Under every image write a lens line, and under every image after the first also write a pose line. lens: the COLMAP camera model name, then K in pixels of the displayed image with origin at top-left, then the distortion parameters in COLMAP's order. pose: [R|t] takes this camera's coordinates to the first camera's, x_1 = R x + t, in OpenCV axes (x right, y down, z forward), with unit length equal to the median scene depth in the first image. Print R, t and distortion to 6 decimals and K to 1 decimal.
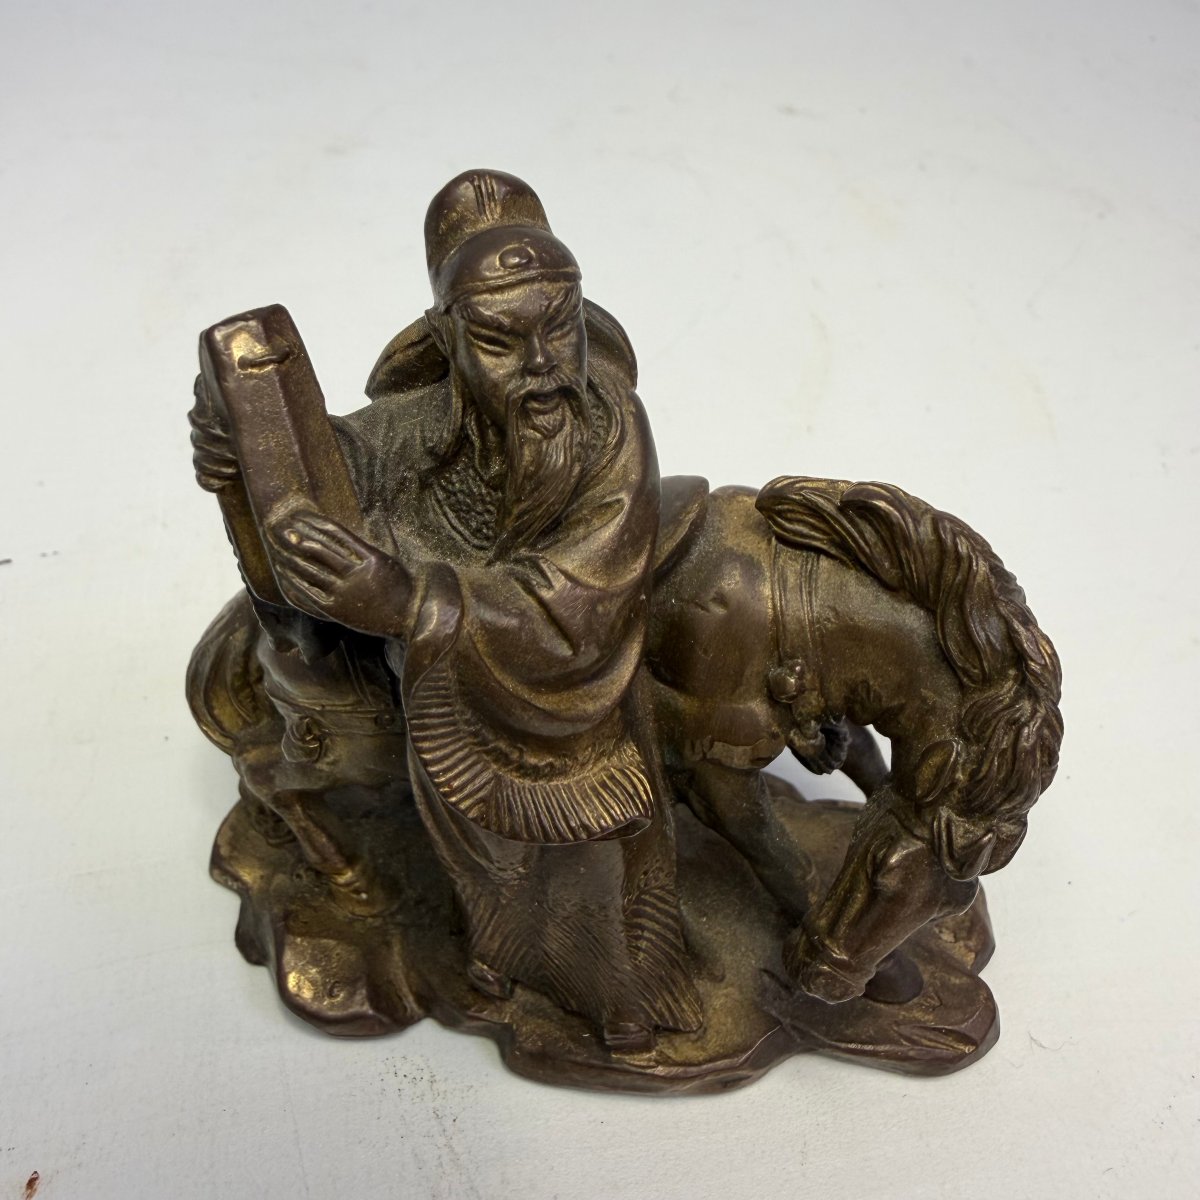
lens RADIAL K [[1168.8, 0, 599.5], [0, 1168.8, 518.0], [0, 0, 1]] dist [0.016699, 0.003361]
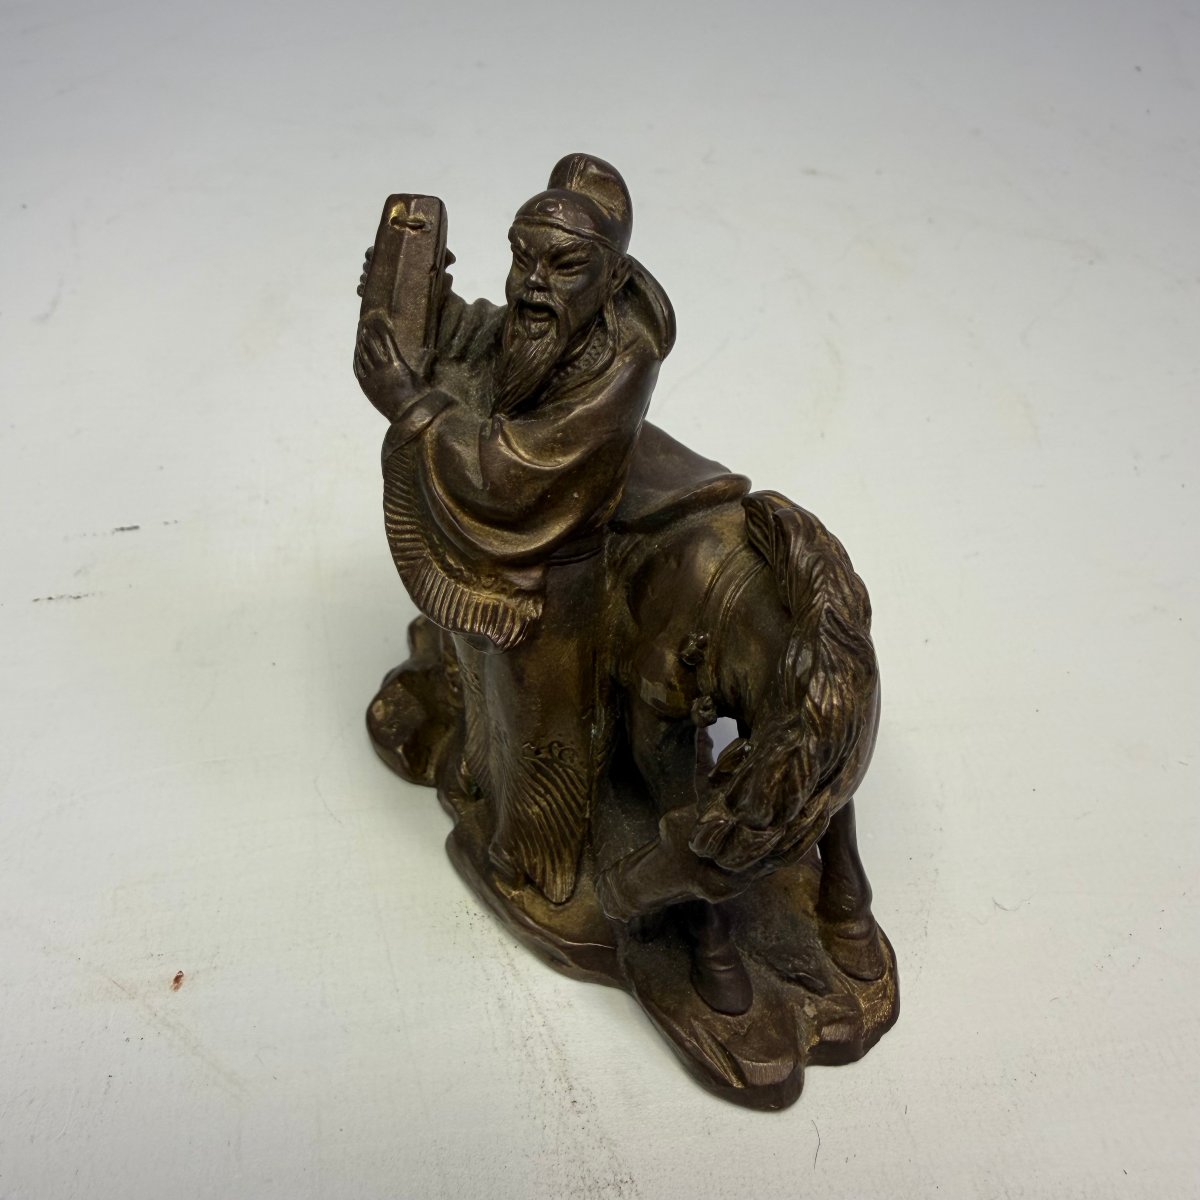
lens RADIAL K [[1168.8, 0, 599.5], [0, 1168.8, 518.0], [0, 0, 1]] dist [0.016699, 0.003361]
pose [[0.715080, 0.412226, -0.564562, 0.713292], [-0.463935, 0.883980, 0.057831, 0.001511], [0.522901, 0.220566, 0.823362, -0.048357]]
